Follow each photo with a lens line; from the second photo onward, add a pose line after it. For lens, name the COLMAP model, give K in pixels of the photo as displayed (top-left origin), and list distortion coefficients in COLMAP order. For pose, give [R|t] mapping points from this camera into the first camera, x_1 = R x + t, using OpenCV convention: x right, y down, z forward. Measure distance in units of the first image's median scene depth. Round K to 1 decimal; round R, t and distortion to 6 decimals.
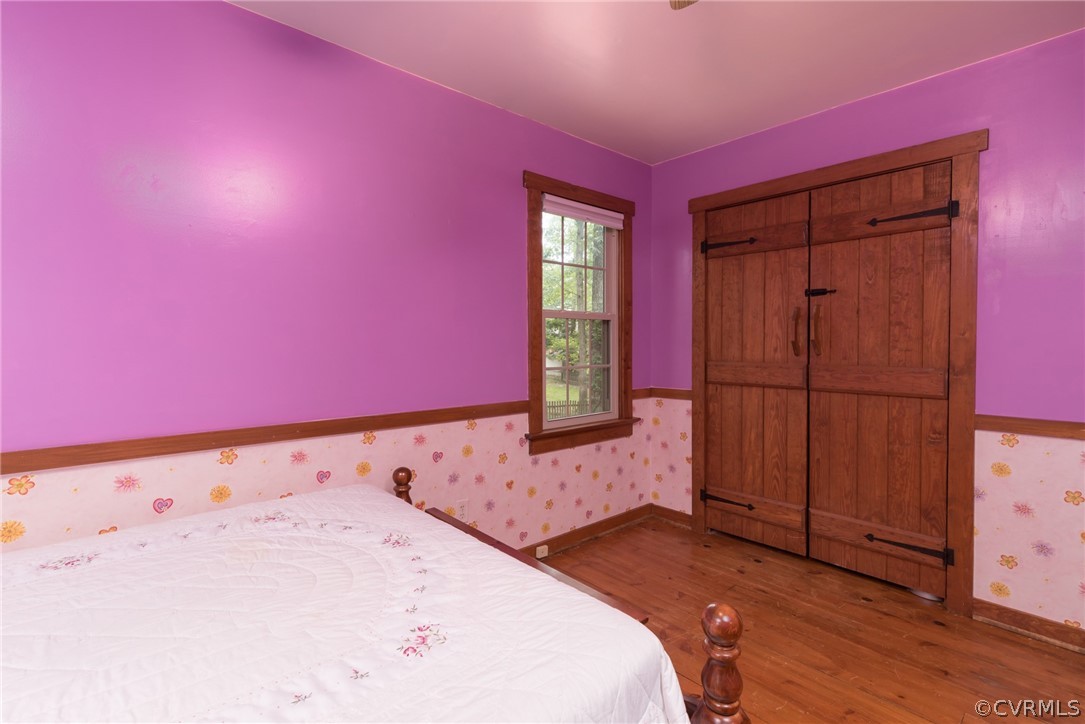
lens RADIAL K [[506.4, 0, 544.0], [0, 506.4, 358.8], [0, 0, 1]] dist [0.003213, 0.000162]
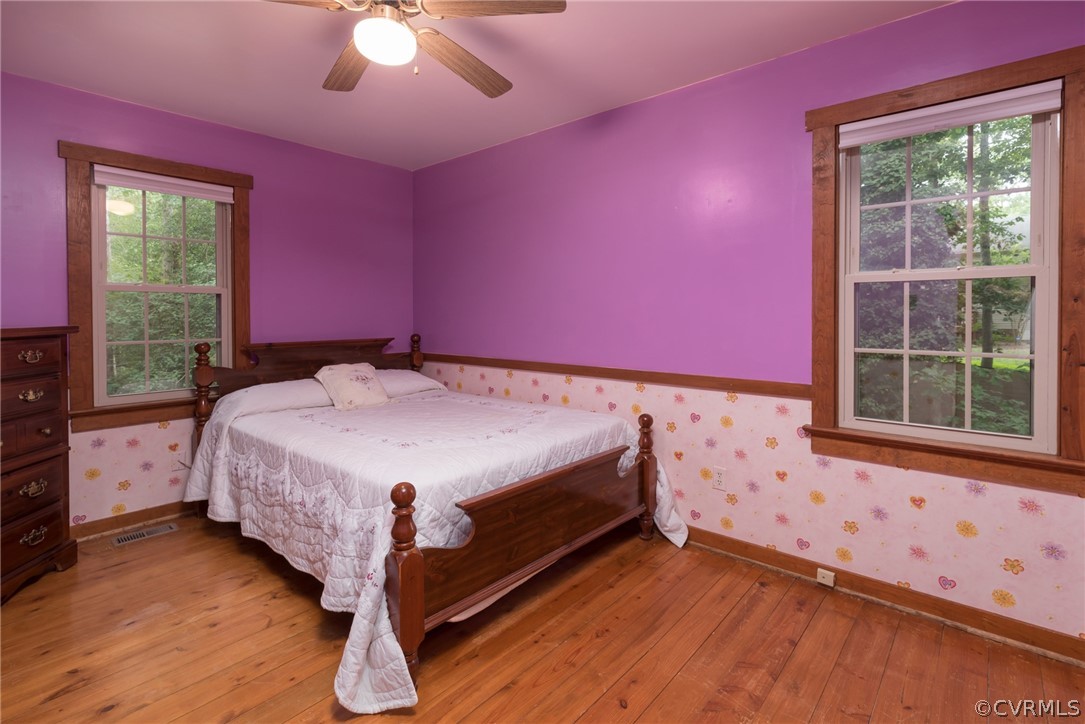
lens RADIAL K [[506.4, 0, 543.4], [0, 506.4, 360.8], [0, 0, 1]] dist [0.003213, 0.000162]
pose [[0.098298, 0.096307, -0.990486, 0.722234], [-0.019783, 0.995299, 0.094812, -0.026048], [0.994960, 0.010275, 0.099741, 0.476300]]
